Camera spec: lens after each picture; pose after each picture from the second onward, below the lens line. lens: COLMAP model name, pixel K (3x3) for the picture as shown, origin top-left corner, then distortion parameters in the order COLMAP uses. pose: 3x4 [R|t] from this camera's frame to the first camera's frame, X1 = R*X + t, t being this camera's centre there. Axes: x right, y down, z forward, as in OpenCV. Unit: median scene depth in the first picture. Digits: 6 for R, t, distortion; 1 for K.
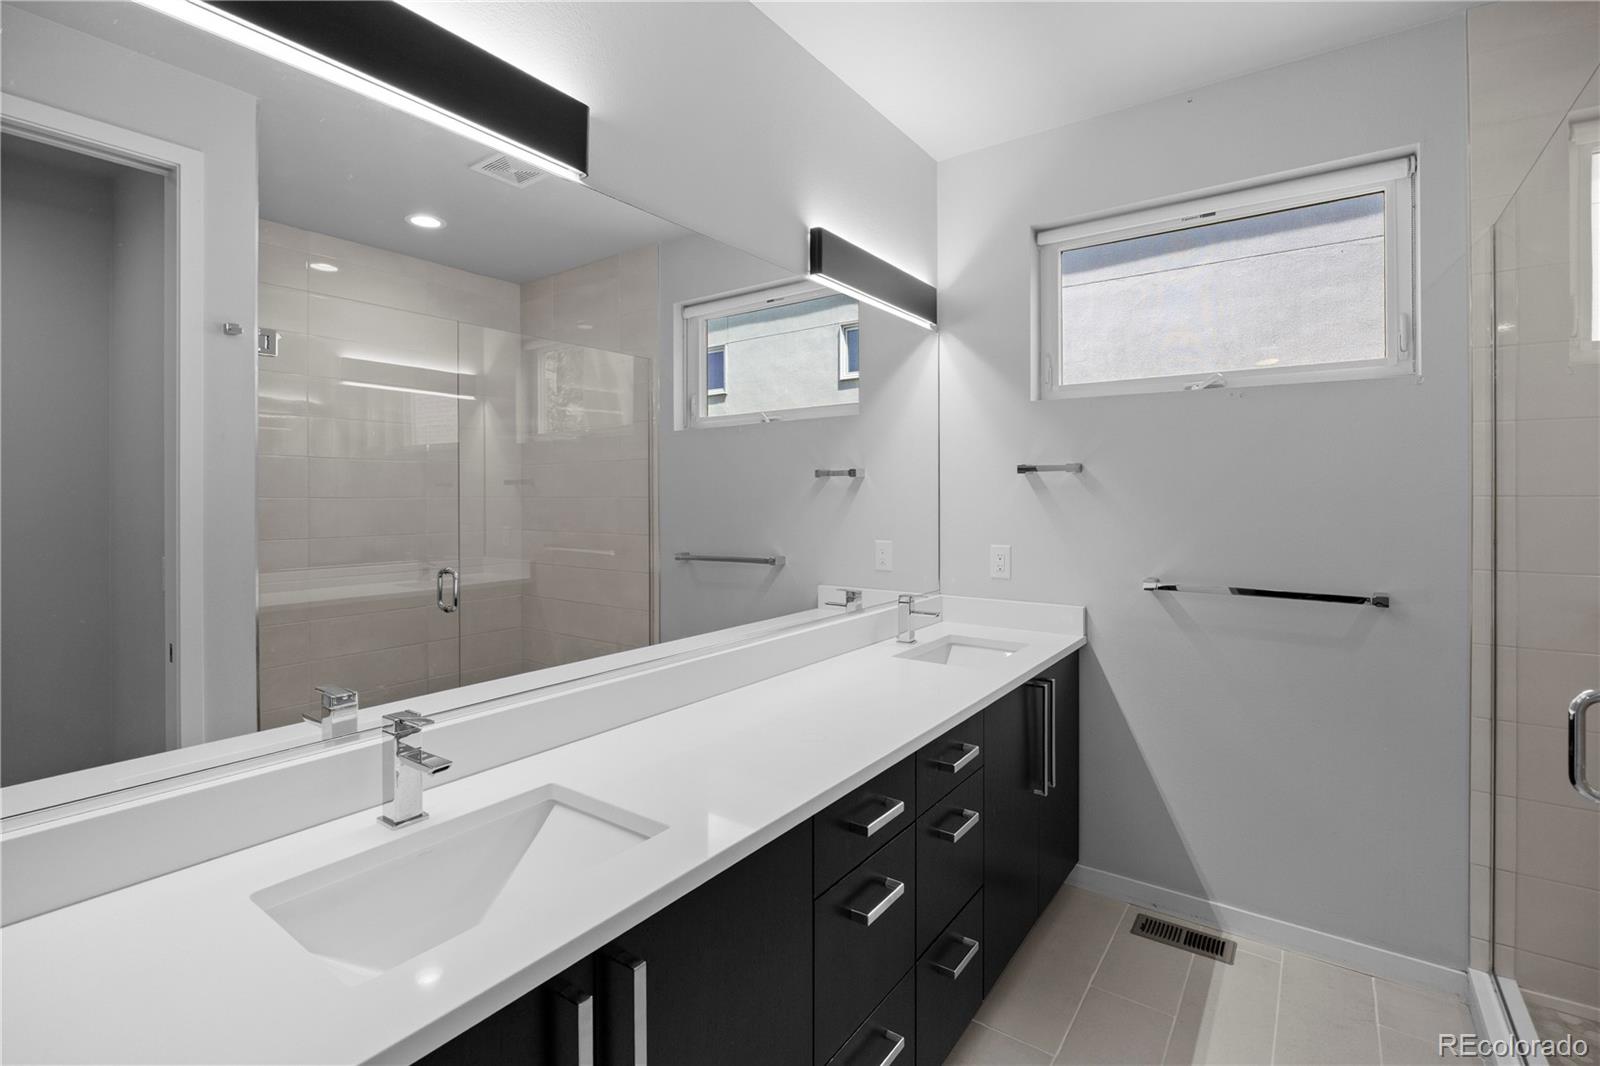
lens RADIAL K [[730.6, 0, 805.1], [0, 730.6, 500.1], [0, 0, 1]] dist [-0.004797, -0.000080]
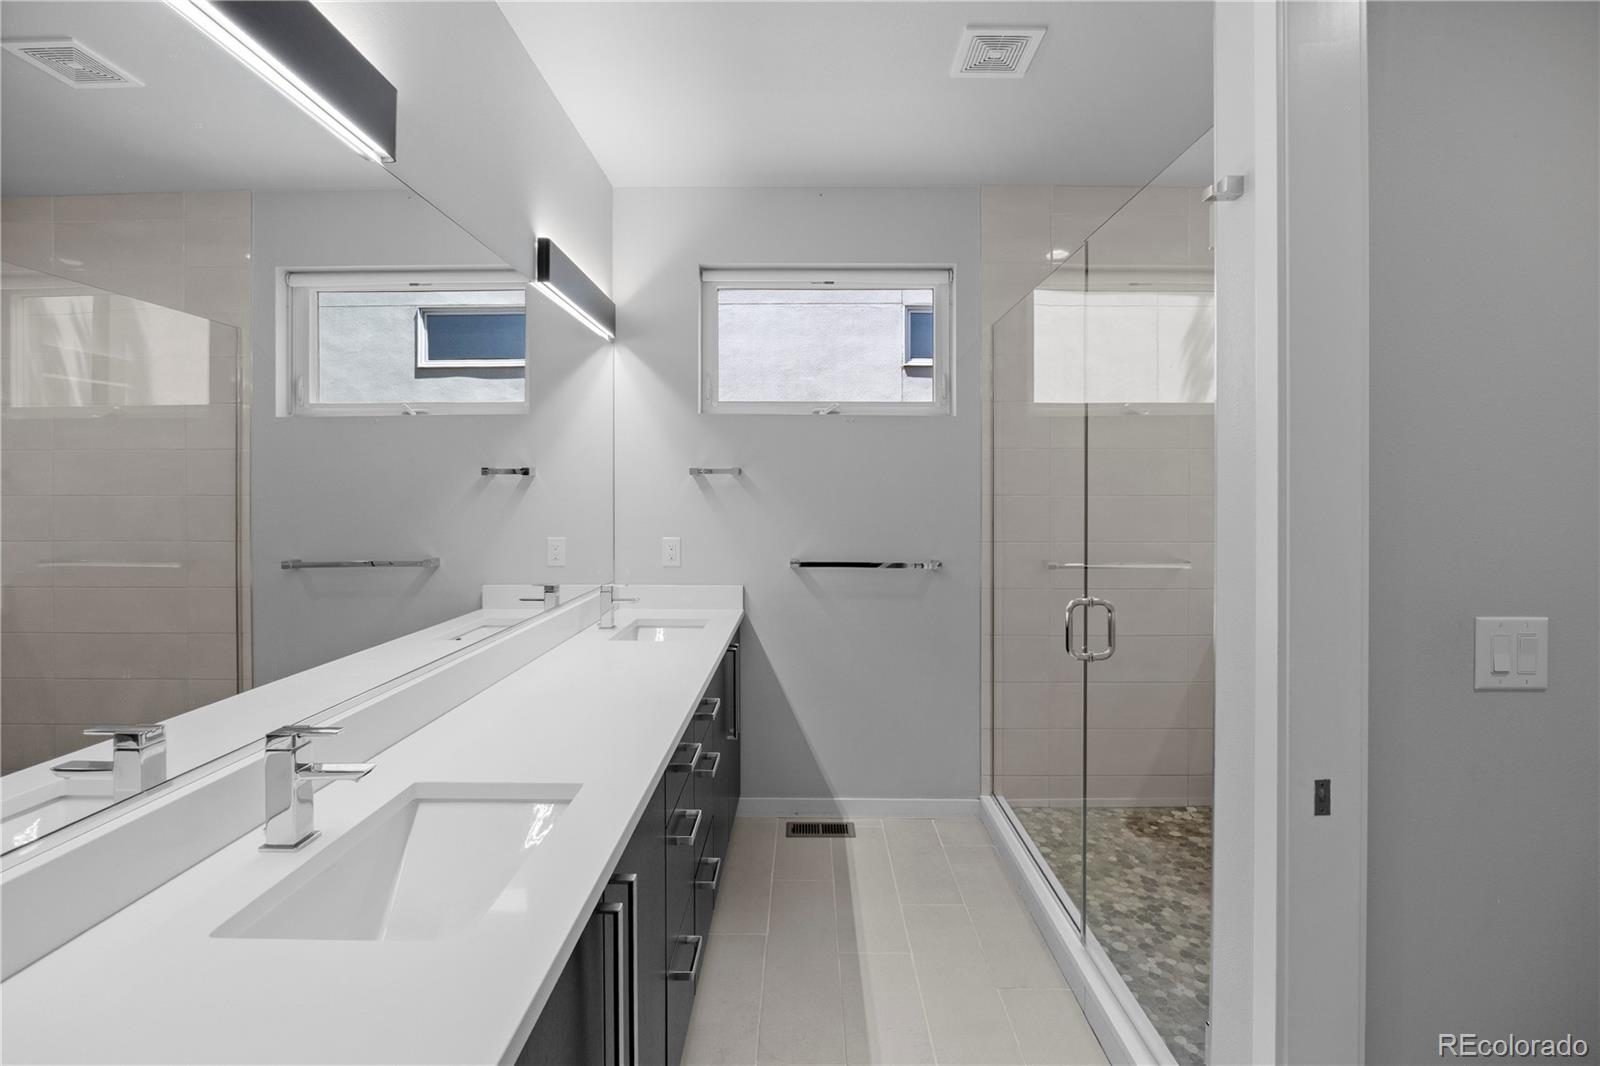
lens RADIAL K [[730.6, 0, 792.3], [0, 730.6, 498.8], [0, 0, 1]] dist [-0.004797, -0.000080]
pose [[0.824871, -0.001489, 0.565319, -0.229396], [0.001322, 0.999999, 0.000705, 0.000524], [-0.565319, 0.000166, 0.824872, -0.051870]]
